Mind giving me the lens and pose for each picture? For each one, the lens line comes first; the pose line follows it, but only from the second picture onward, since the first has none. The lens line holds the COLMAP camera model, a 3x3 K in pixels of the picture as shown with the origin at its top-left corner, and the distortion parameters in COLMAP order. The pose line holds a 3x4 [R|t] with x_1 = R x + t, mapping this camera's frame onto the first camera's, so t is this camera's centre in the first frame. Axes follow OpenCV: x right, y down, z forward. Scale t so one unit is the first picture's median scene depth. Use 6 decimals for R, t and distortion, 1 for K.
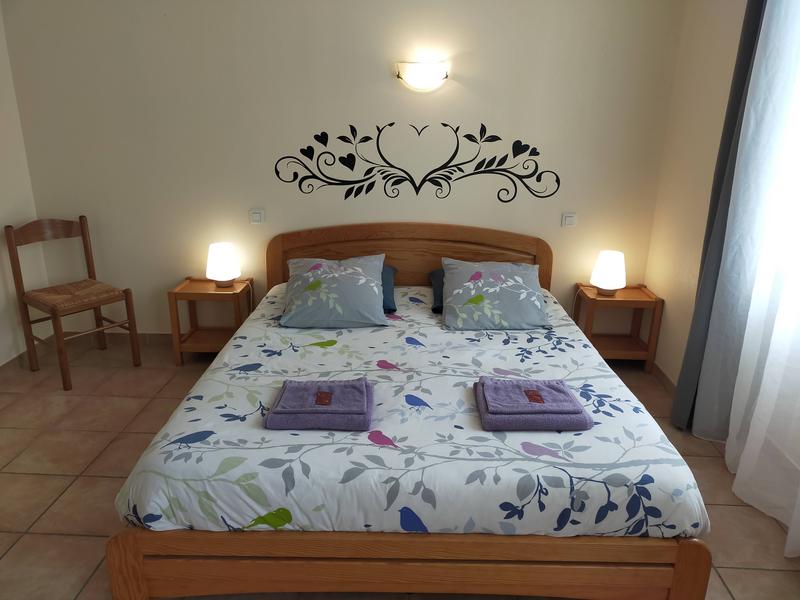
lens RADIAL K [[588.0, 0, 402.0], [0, 588.0, 298.7], [0, 0, 1]] dist [0.109463, -0.182038]
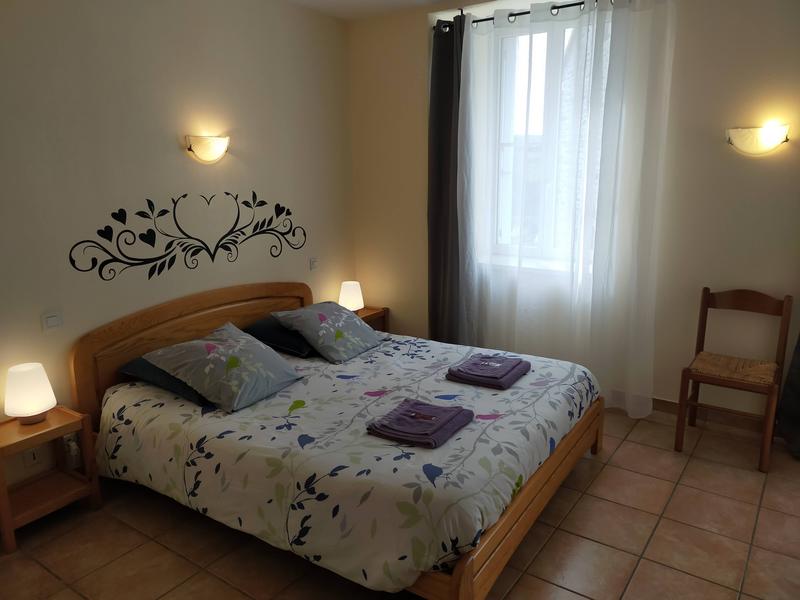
lens RADIAL K [[588.0, 0, 402.0], [0, 588.0, 298.7], [0, 0, 1]] dist [0.109463, -0.182038]
pose [[0.533699, -0.202841, 0.820988, -0.660045], [0.279929, 0.958454, 0.054830, -0.083561], [-0.798000, 0.200556, 0.568307, 0.185501]]
